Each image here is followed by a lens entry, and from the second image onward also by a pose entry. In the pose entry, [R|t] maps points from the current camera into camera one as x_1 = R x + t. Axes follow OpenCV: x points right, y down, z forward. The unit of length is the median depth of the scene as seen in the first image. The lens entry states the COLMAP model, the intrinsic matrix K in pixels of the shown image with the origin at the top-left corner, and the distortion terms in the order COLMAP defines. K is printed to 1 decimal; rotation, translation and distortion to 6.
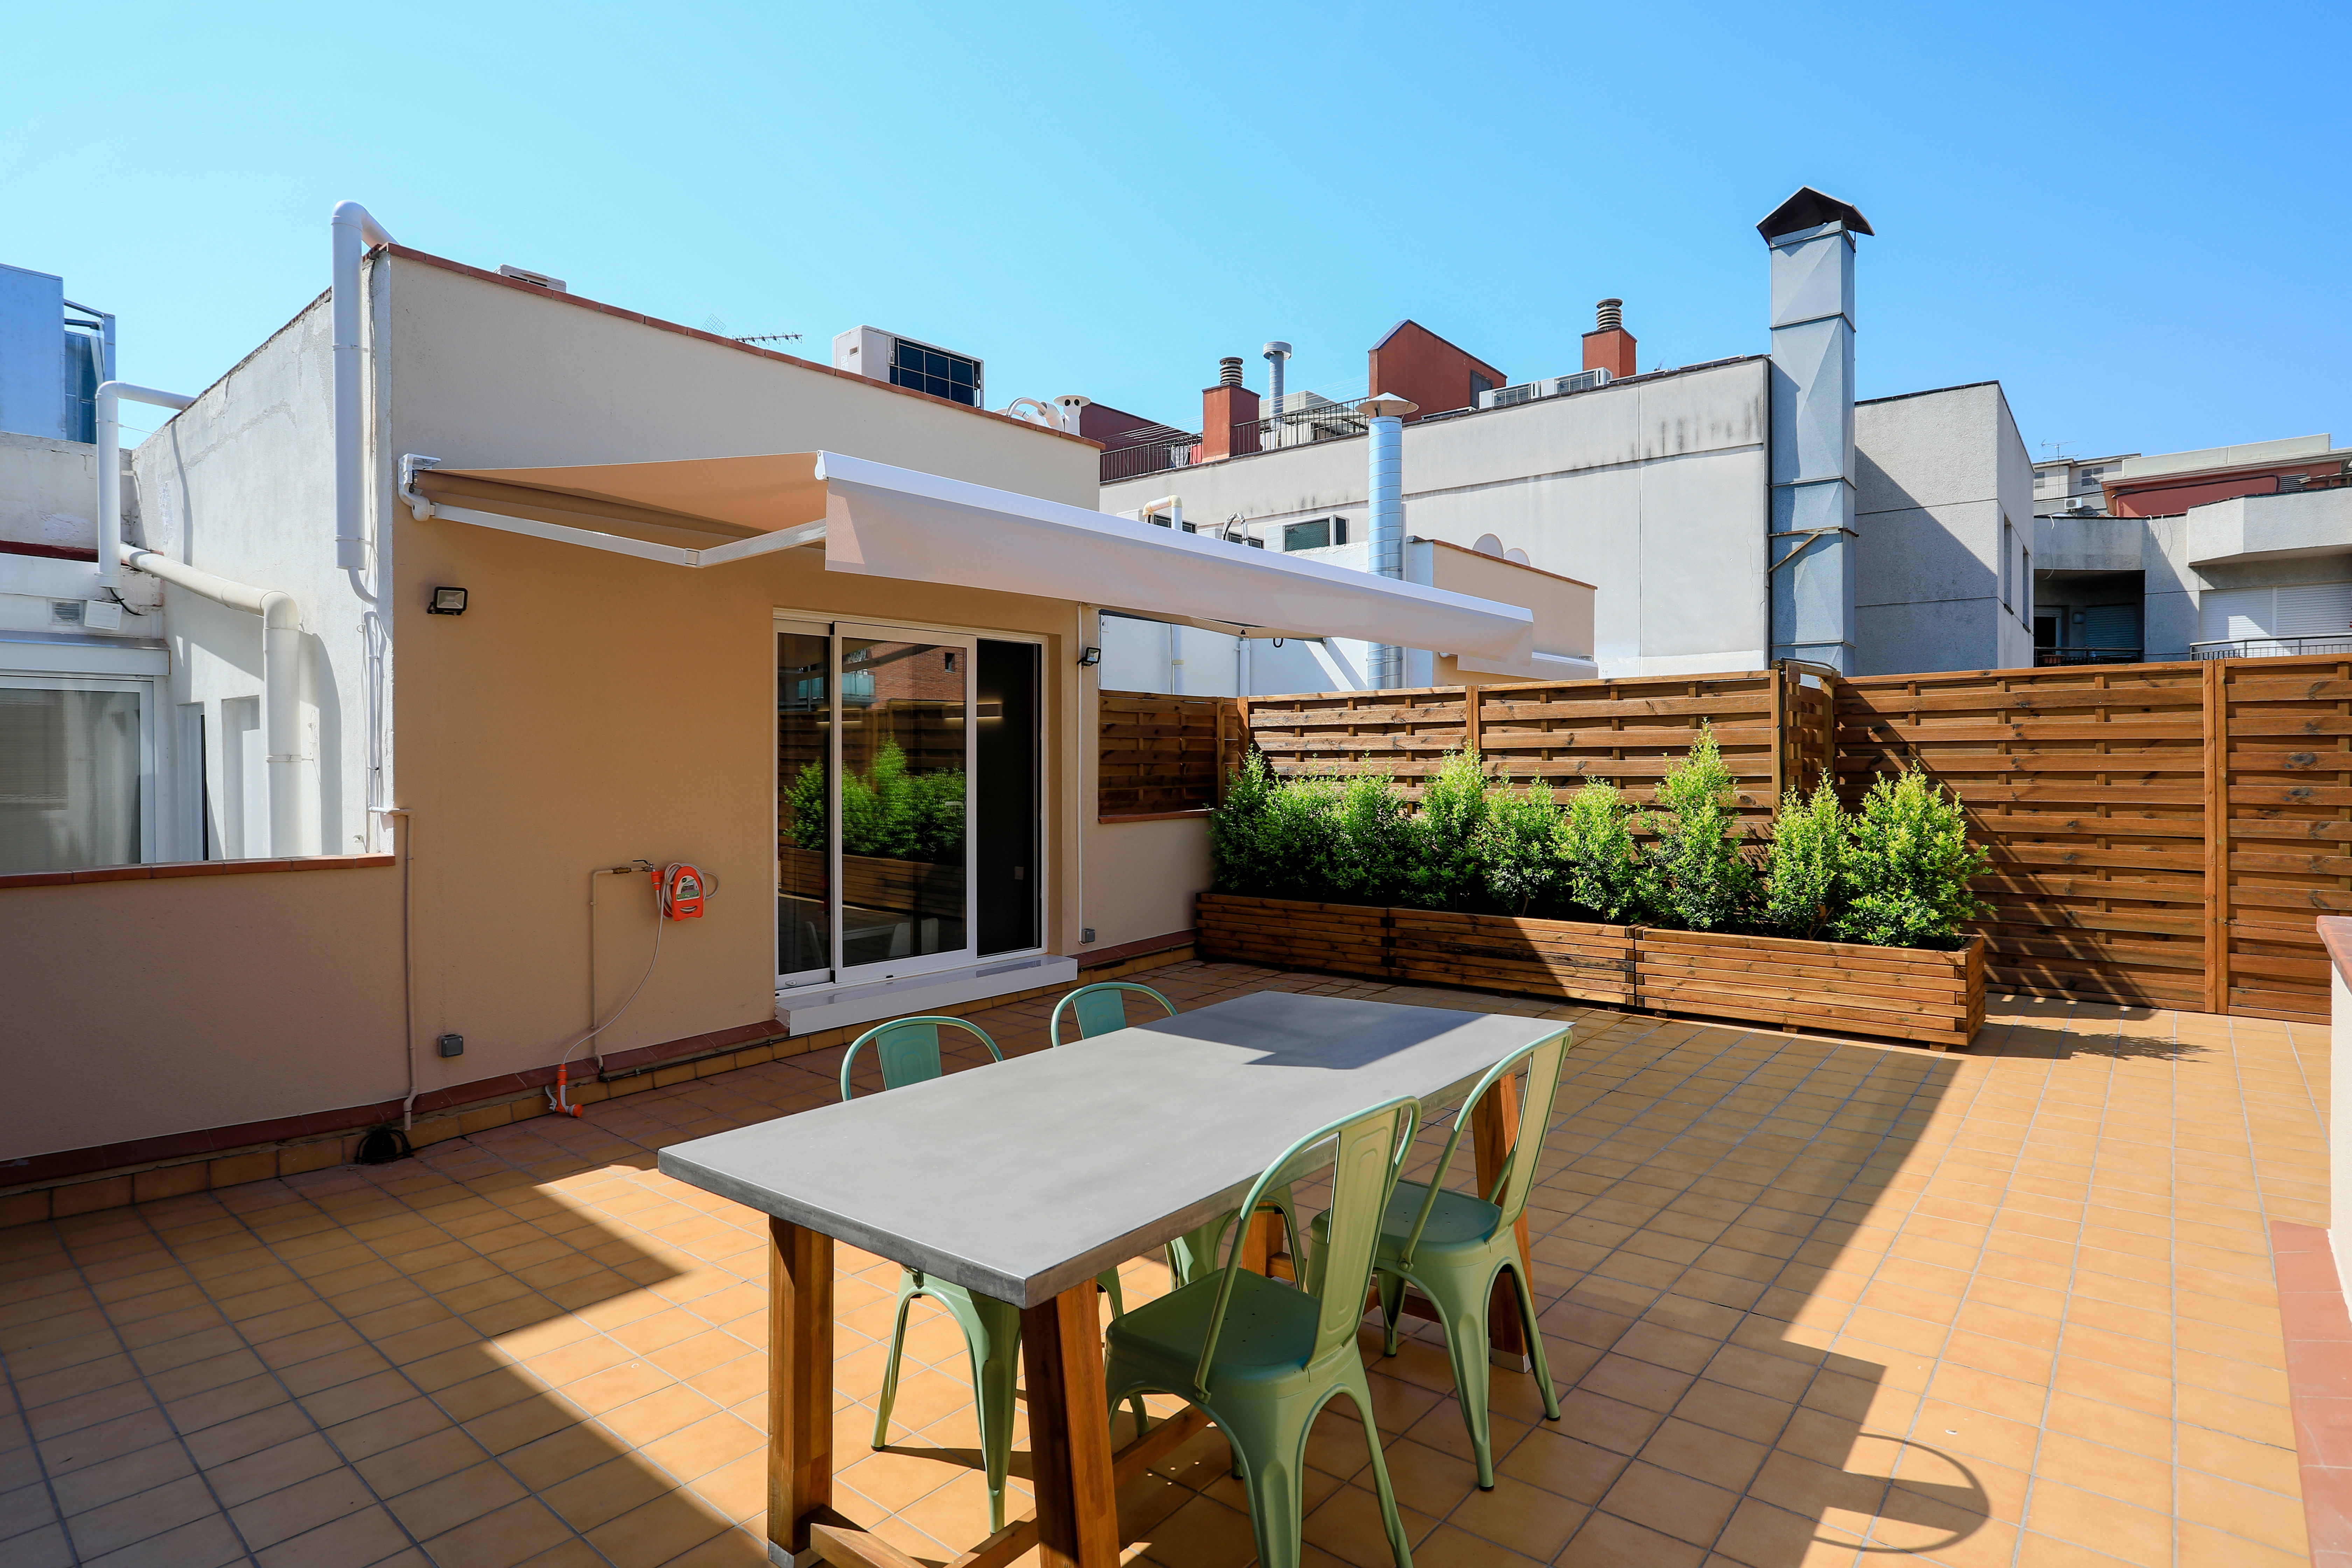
lens RADIAL K [[1218.9, 0, 1280.4], [0, 1218.9, 772.5], [0, 0, 1]] dist [-0.051895, 0.027811]
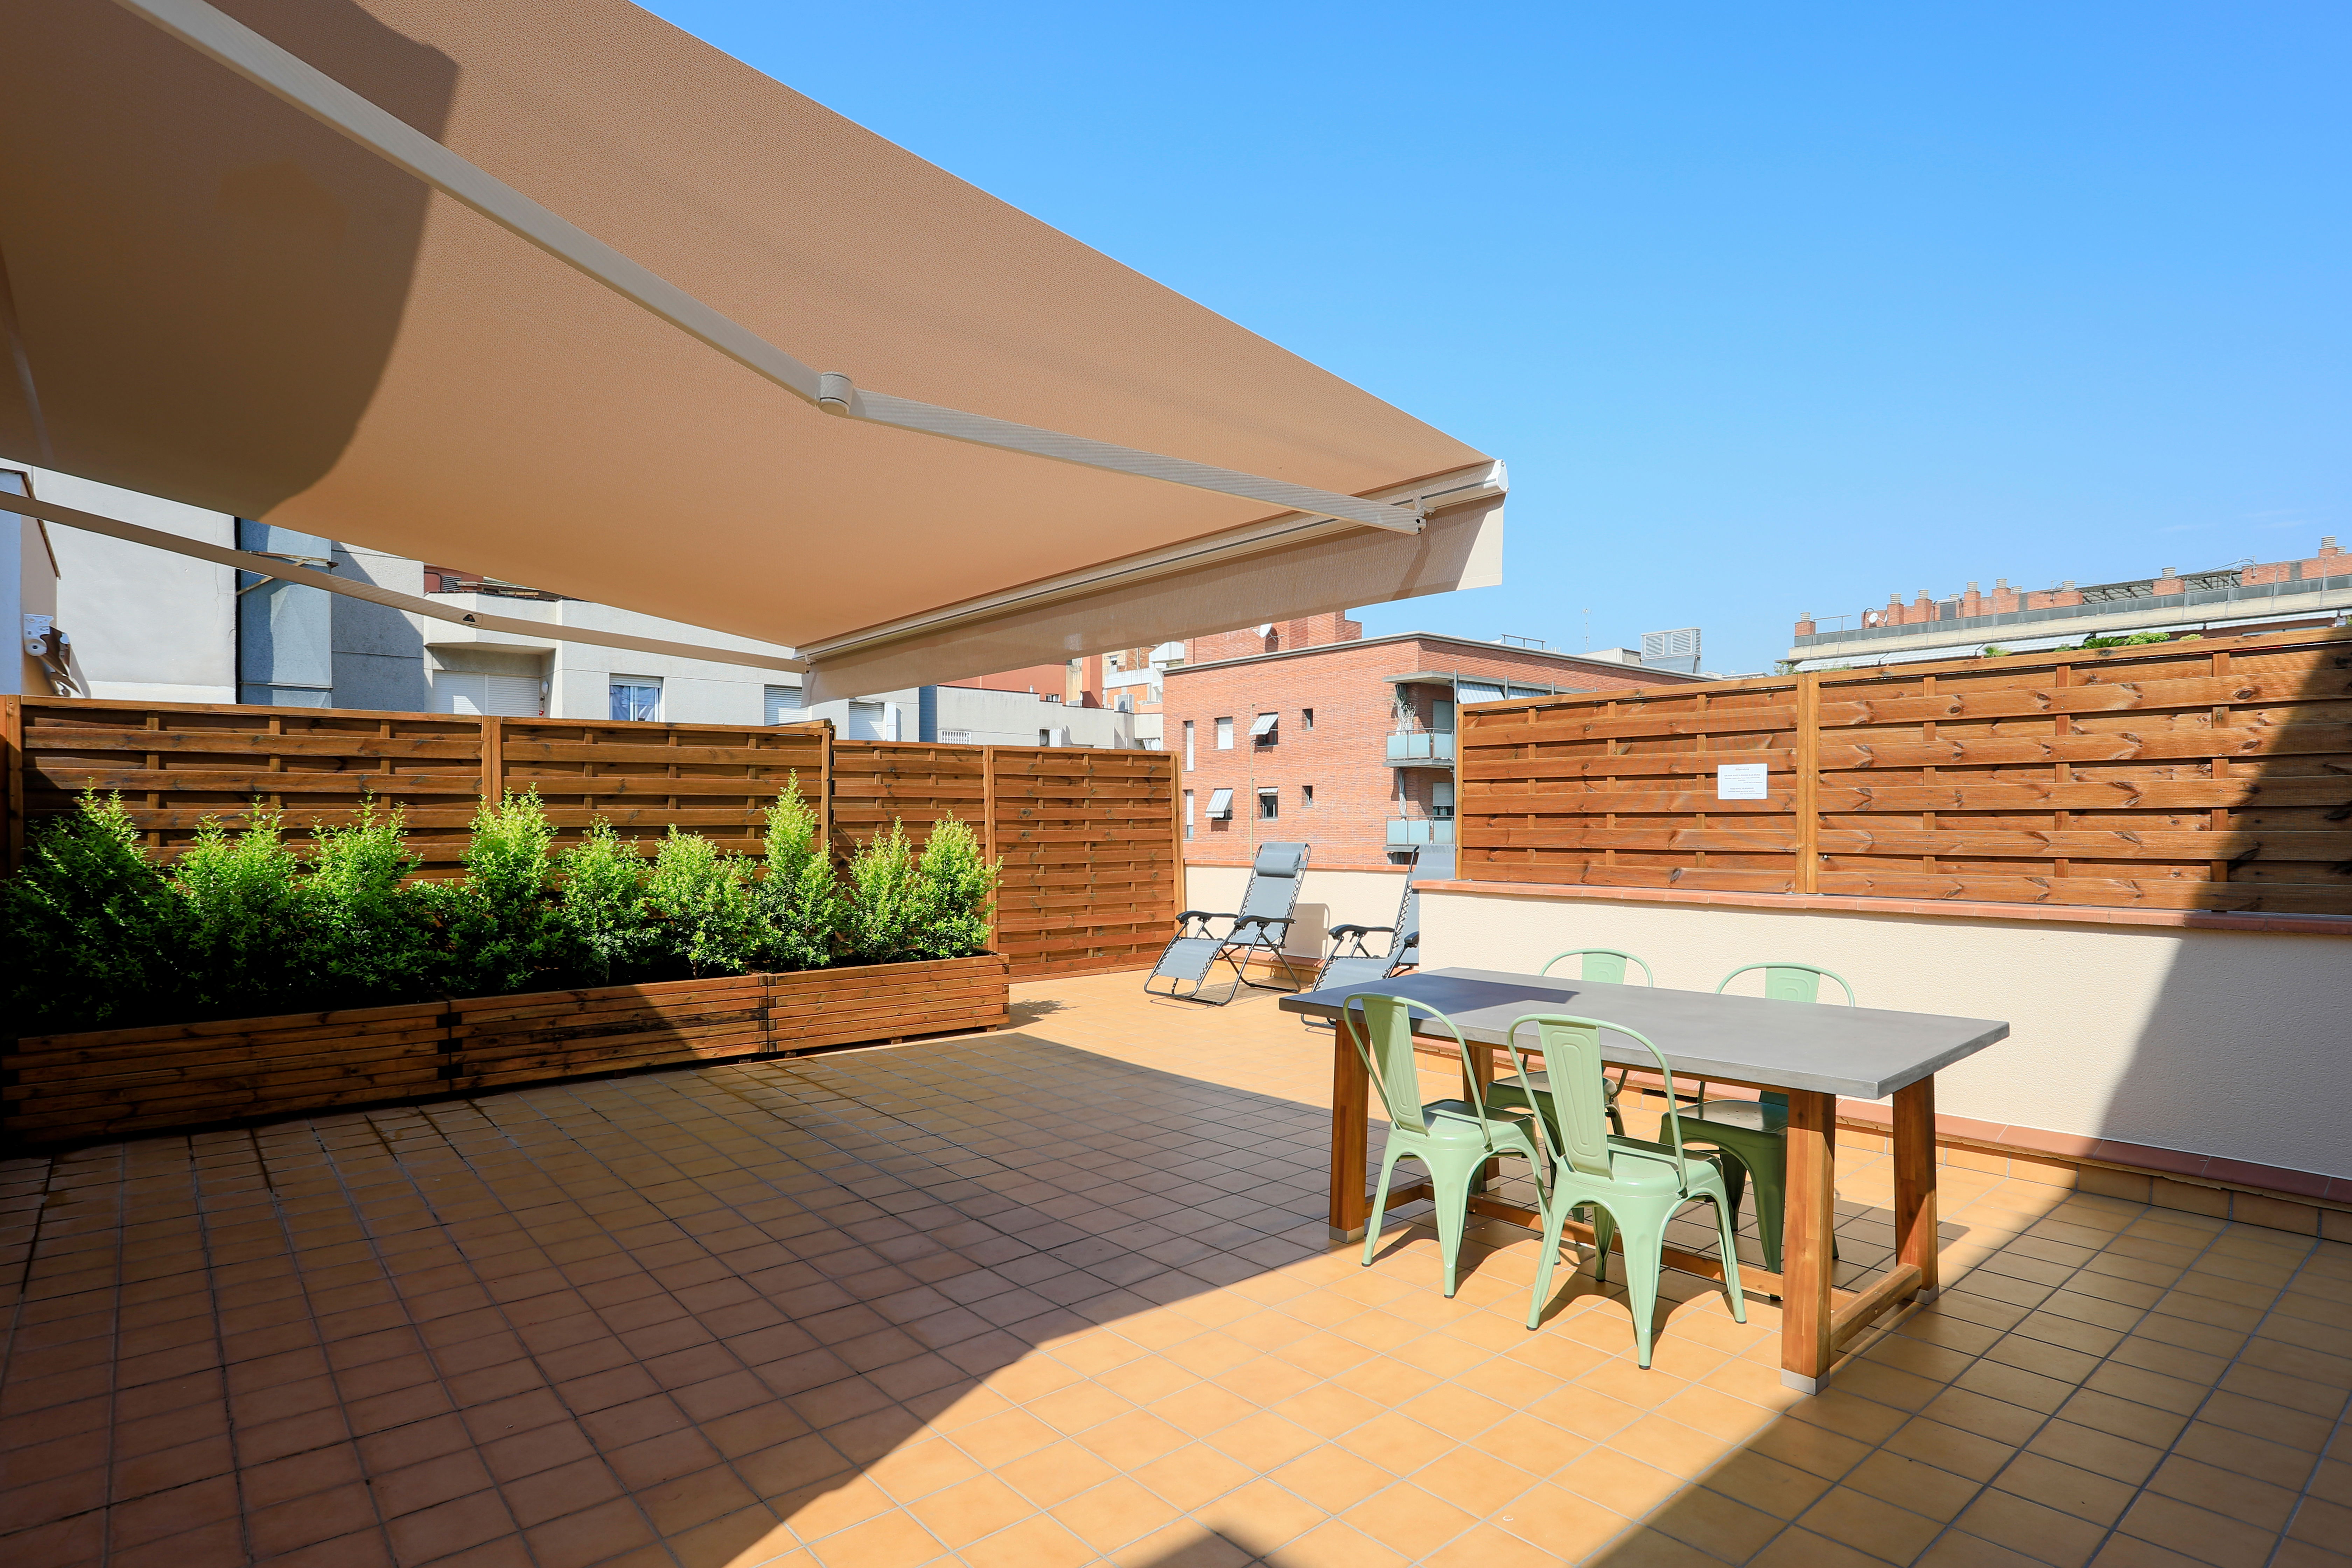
lens RADIAL K [[1218.9, 0, 1152.9], [0, 1218.9, 837.7], [0, 0, 1]] dist [-0.051895, 0.027811]
pose [[0.222282, -0.008854, 0.974942, -0.567888], [0.013215, 0.999894, 0.006068, 0.011903], [-0.974893, 0.011535, 0.222375, 0.429627]]
